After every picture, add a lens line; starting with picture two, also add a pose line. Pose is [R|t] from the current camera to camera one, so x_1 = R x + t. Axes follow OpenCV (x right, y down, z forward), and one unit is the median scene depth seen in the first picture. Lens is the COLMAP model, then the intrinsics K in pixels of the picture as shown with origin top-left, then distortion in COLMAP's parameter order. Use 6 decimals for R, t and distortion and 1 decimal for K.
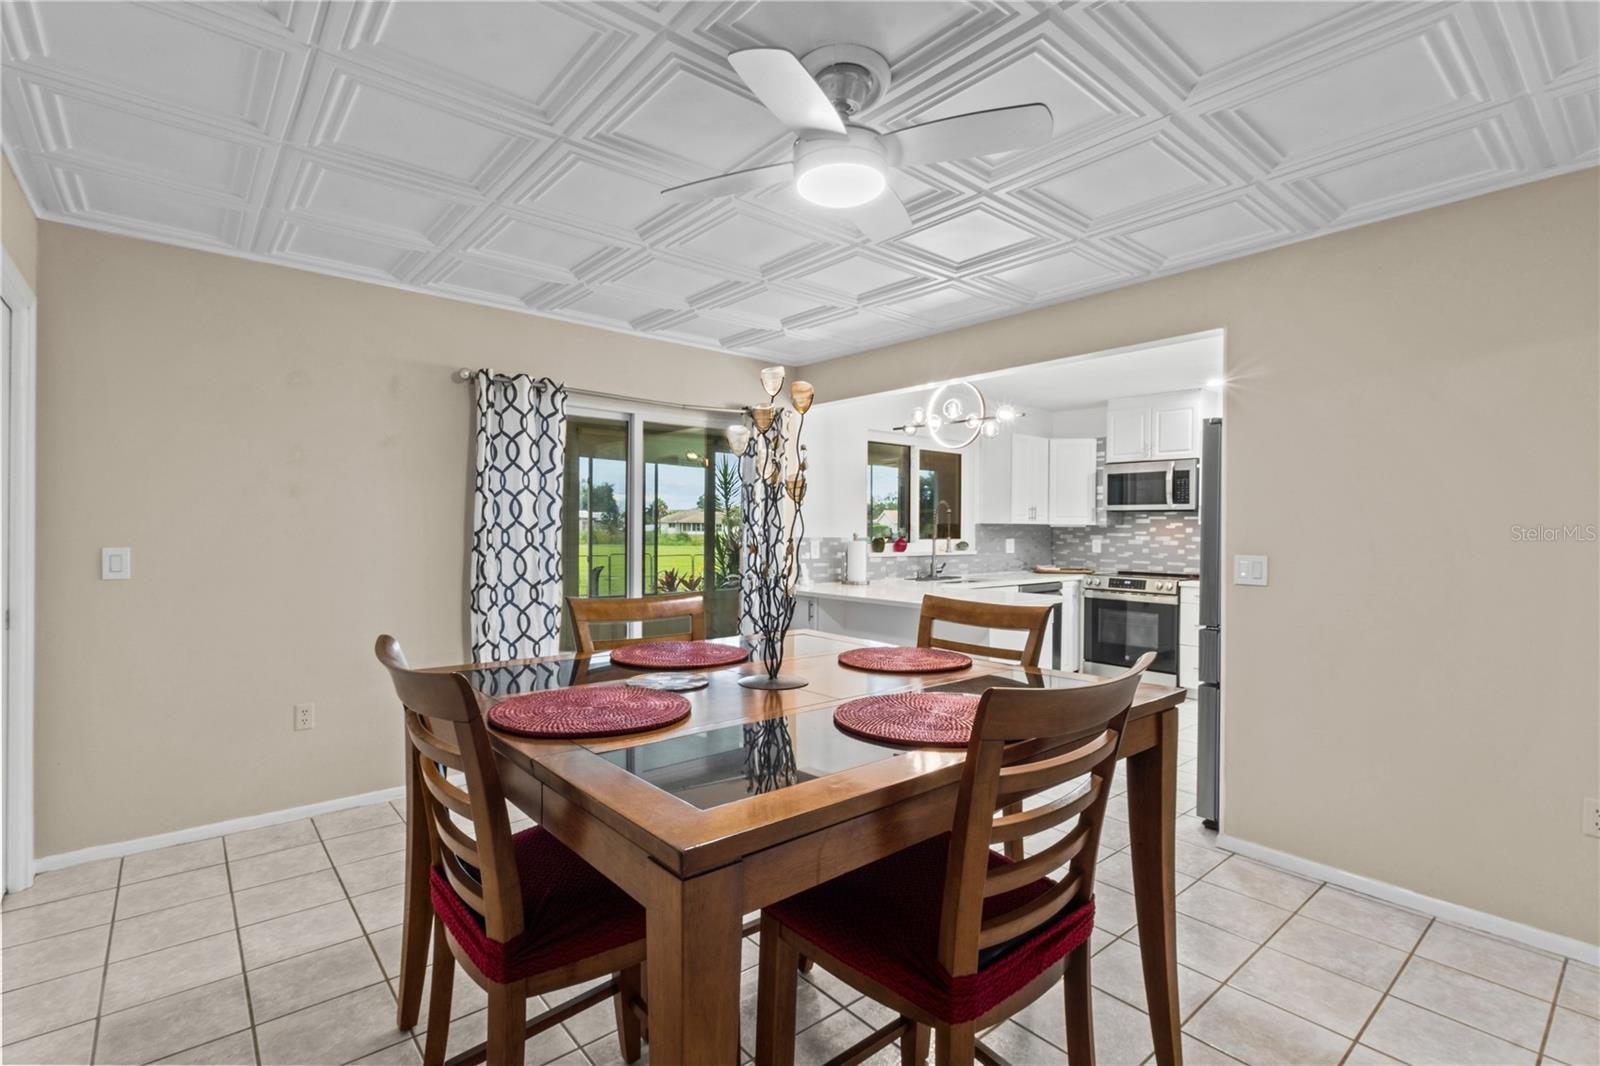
lens RADIAL K [[740.6, 0, 798.2], [0, 740.6, 533.4], [0, 0, 1]] dist [0.003424, 0.000530]
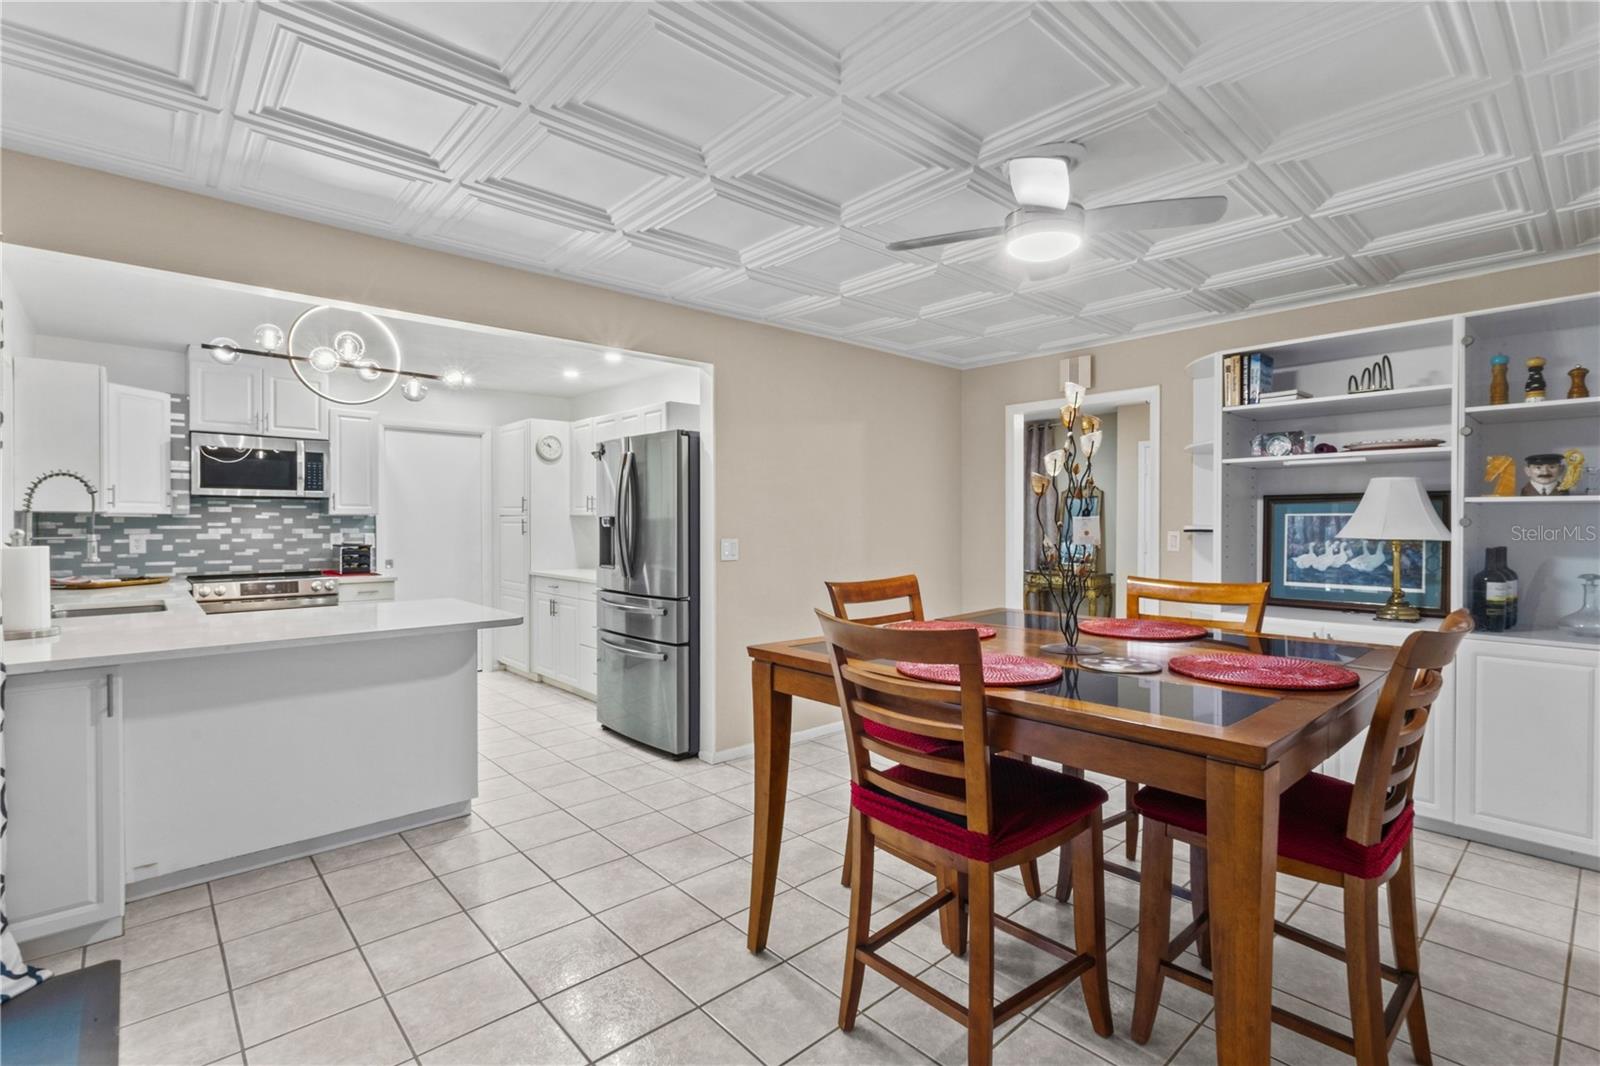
lens RADIAL K [[740.6, 0, 798.2], [0, 740.6, 533.4], [0, 0, 1]] dist [0.003424, 0.000530]
pose [[-0.032645, -0.021087, 0.999245, -0.343697], [0.006182, 0.999754, 0.021300, -0.004295], [-0.999448, 0.006873, -0.032506, 0.419159]]
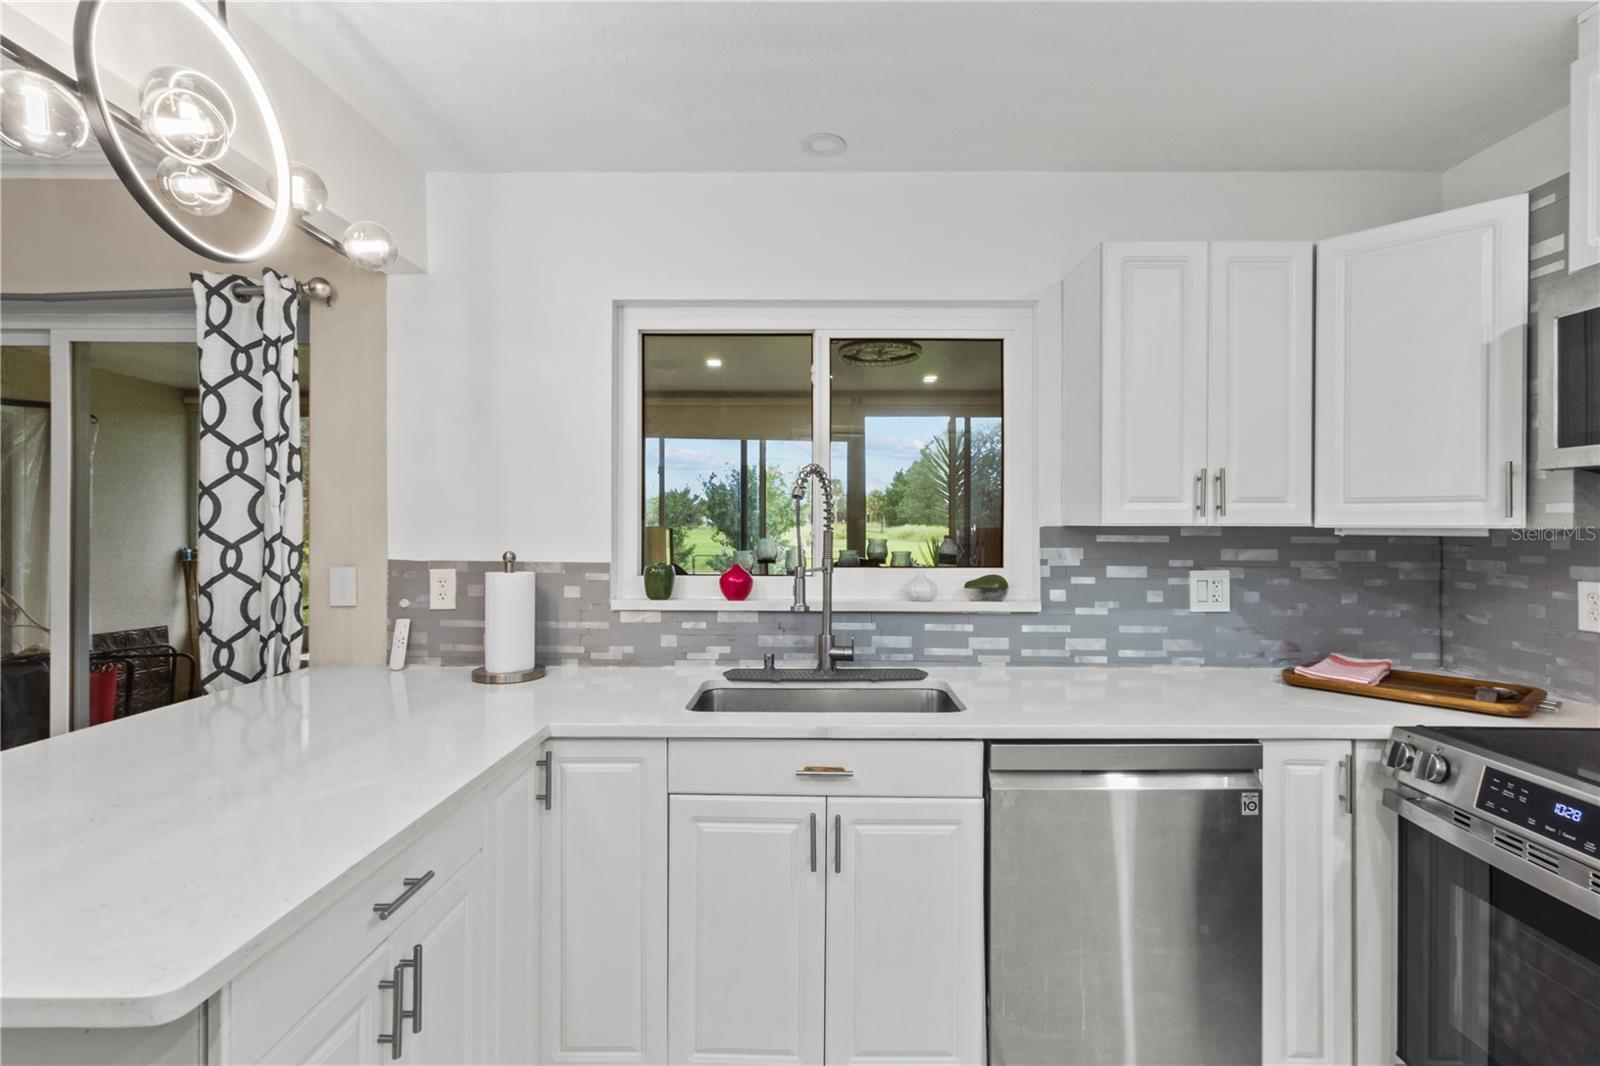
lens RADIAL K [[740.6, 0, 798.2], [0, 740.6, 533.4], [0, 0, 1]] dist [0.003424, 0.000530]
pose [[0.769759, -0.000370, -0.638334, 0.375746], [-0.003621, 0.999981, -0.004945, -0.007457], [0.638324, 0.006118, 0.769743, 0.646023]]
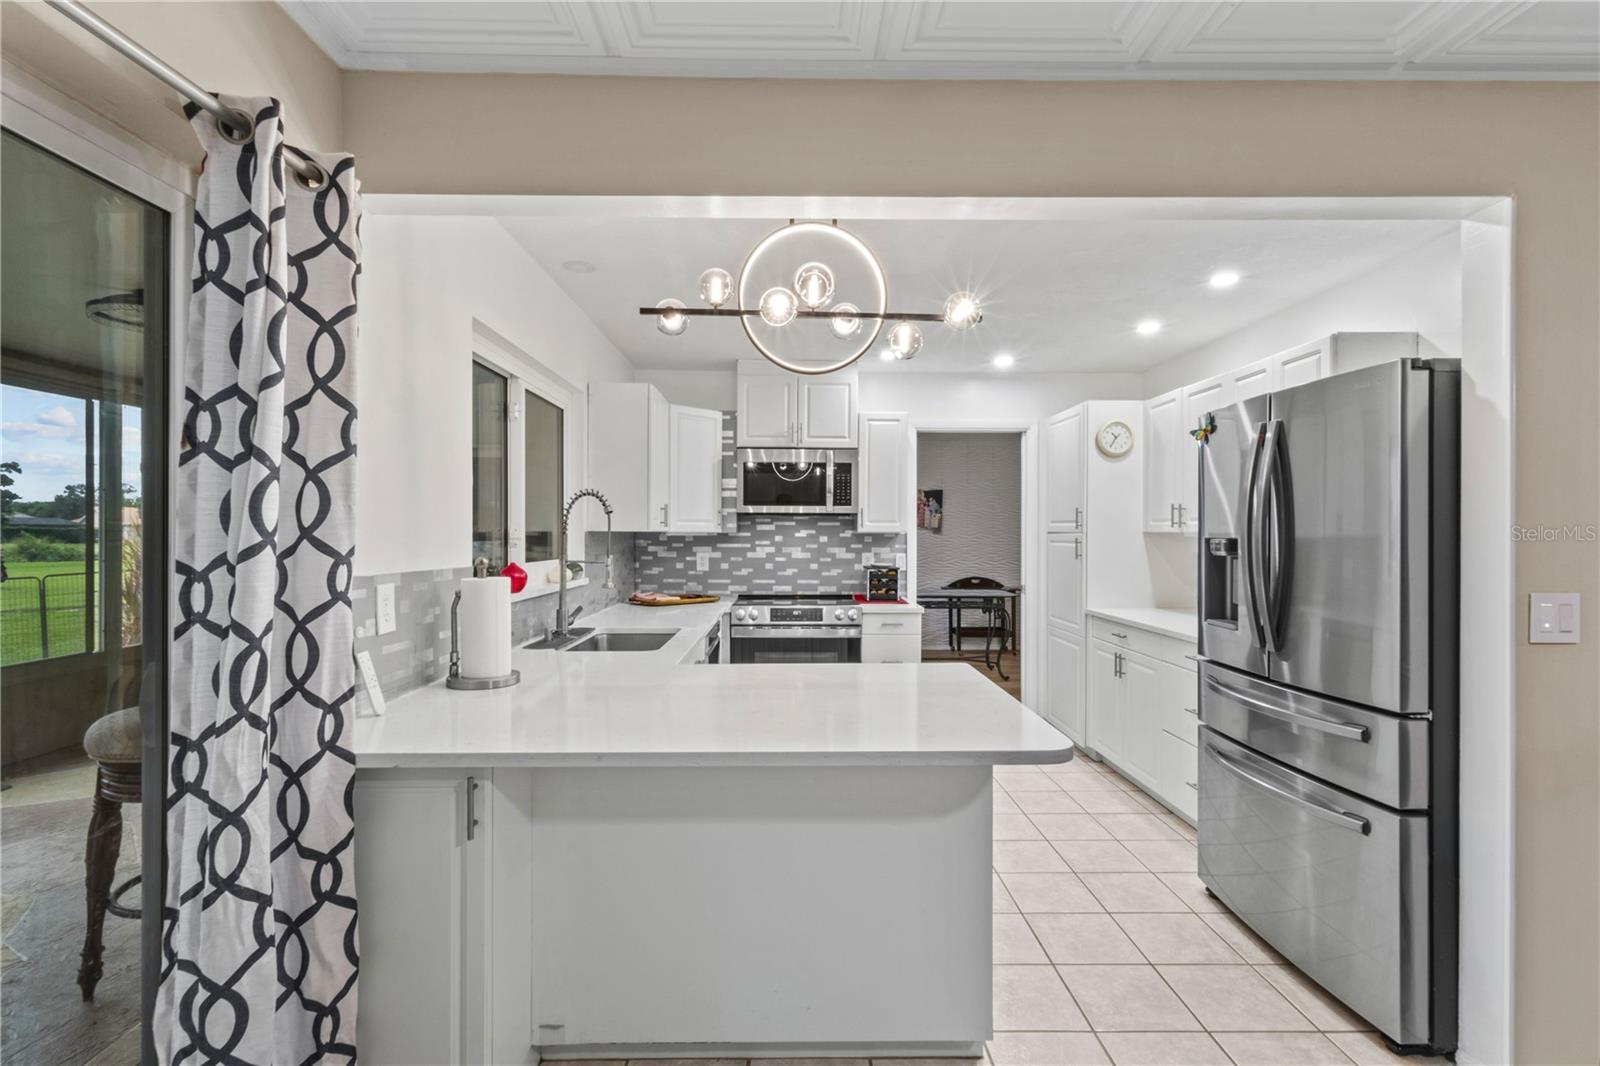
lens RADIAL K [[740.6, 0, 798.2], [0, 740.6, 533.4], [0, 0, 1]] dist [0.003424, 0.000530]
pose [[0.632489, -0.005087, 0.774552, -0.105369], [0.007350, 0.999973, 0.000565, -0.010728], [-0.774534, 0.005335, 0.632510, 0.497634]]
